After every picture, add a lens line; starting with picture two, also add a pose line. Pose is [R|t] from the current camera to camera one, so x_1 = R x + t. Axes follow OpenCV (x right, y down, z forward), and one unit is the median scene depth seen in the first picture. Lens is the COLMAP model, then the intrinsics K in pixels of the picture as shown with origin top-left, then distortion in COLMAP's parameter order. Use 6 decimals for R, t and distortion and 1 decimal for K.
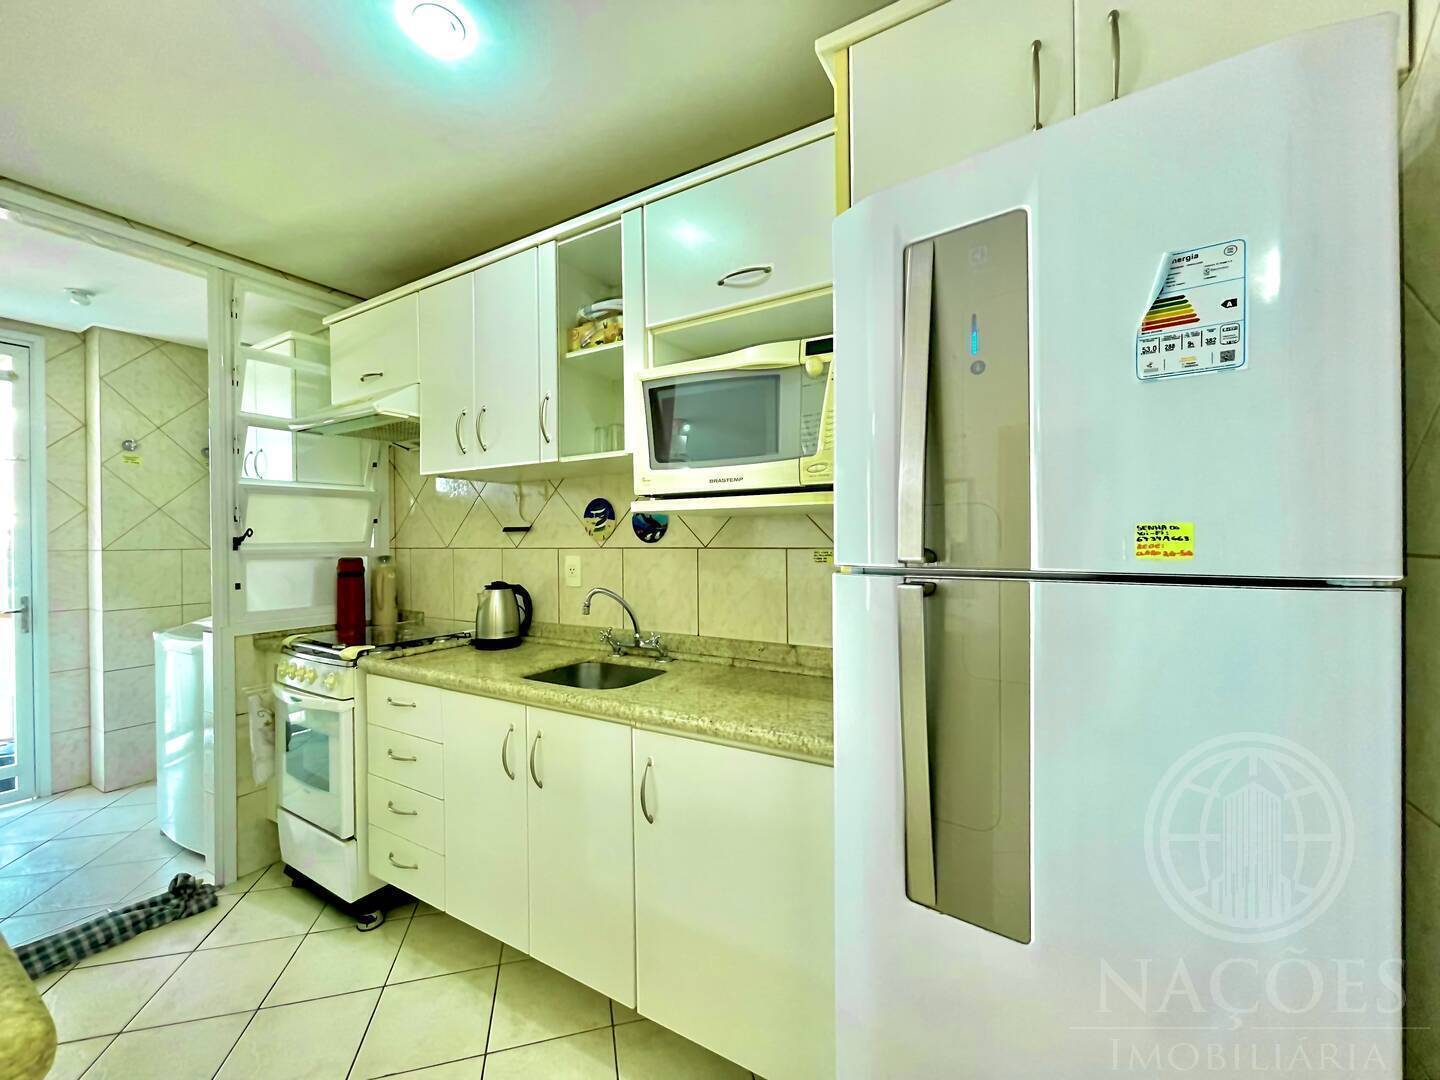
lens RADIAL K [[589.2, 0, 720.0], [0, 589.2, 540.0], [0, 0, 1]] dist [-0.000321, 0.000150]
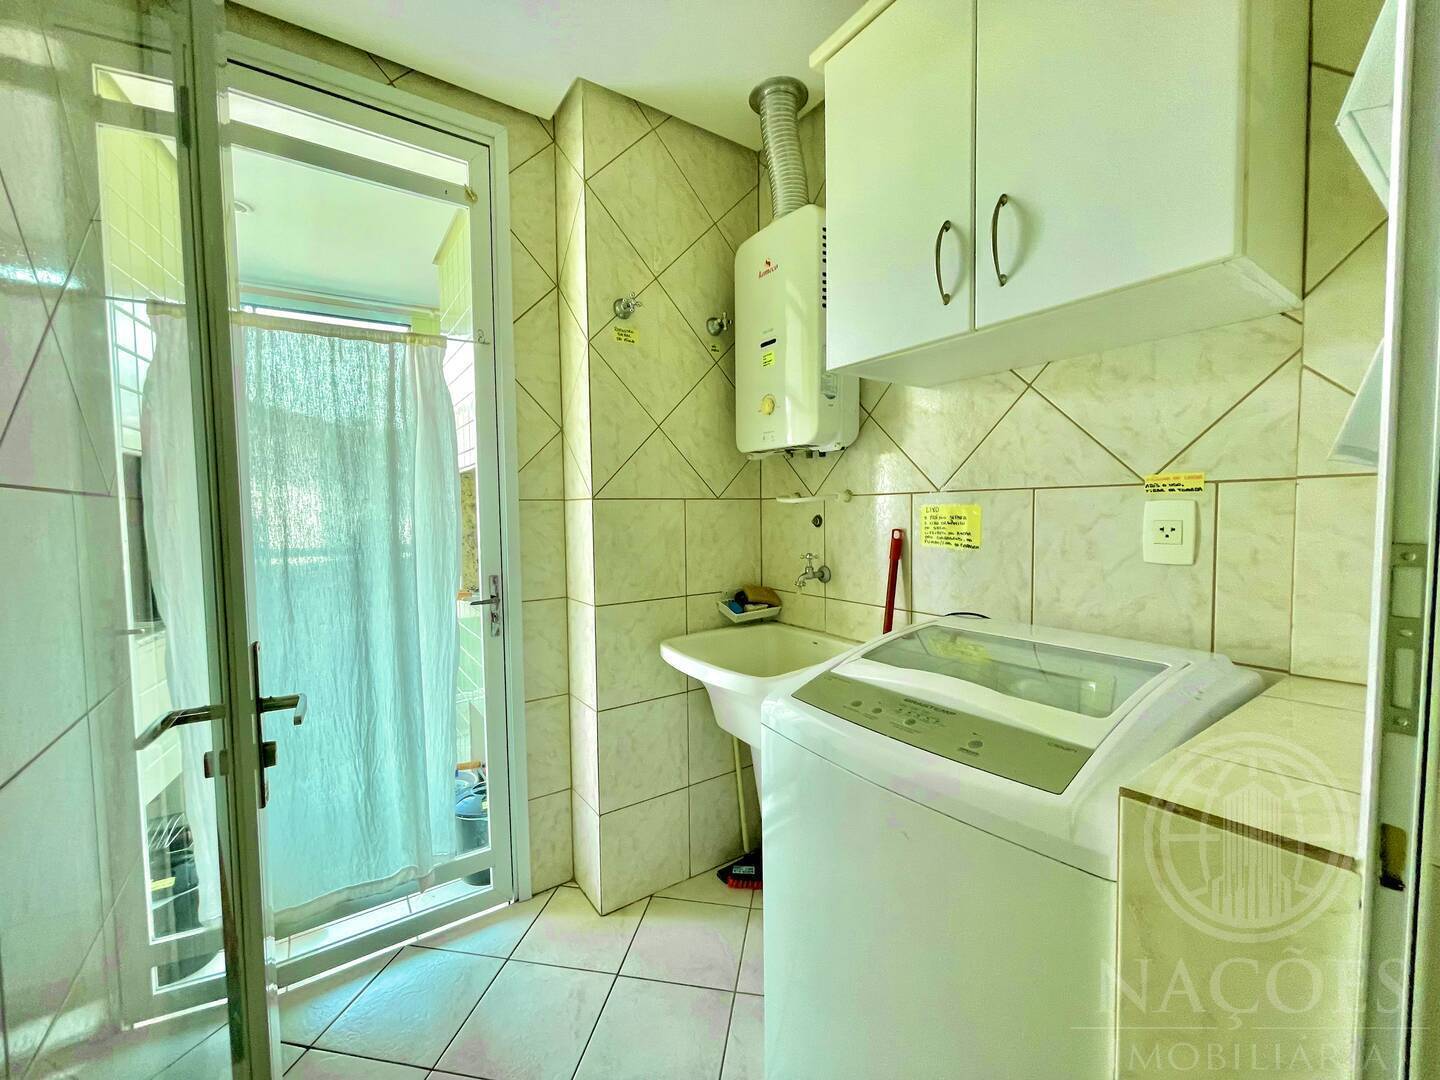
lens RADIAL K [[586.1, 0, 720.0], [0, 586.1, 540.0], [0, 0, 1]] dist [-0.000423, -0.000042]
pose [[0.913296, 0.027203, -0.406388, -0.696465], [-0.001718, 0.998015, 0.062946, 0.021557], [0.407294, -0.056790, 0.911530, 0.528318]]
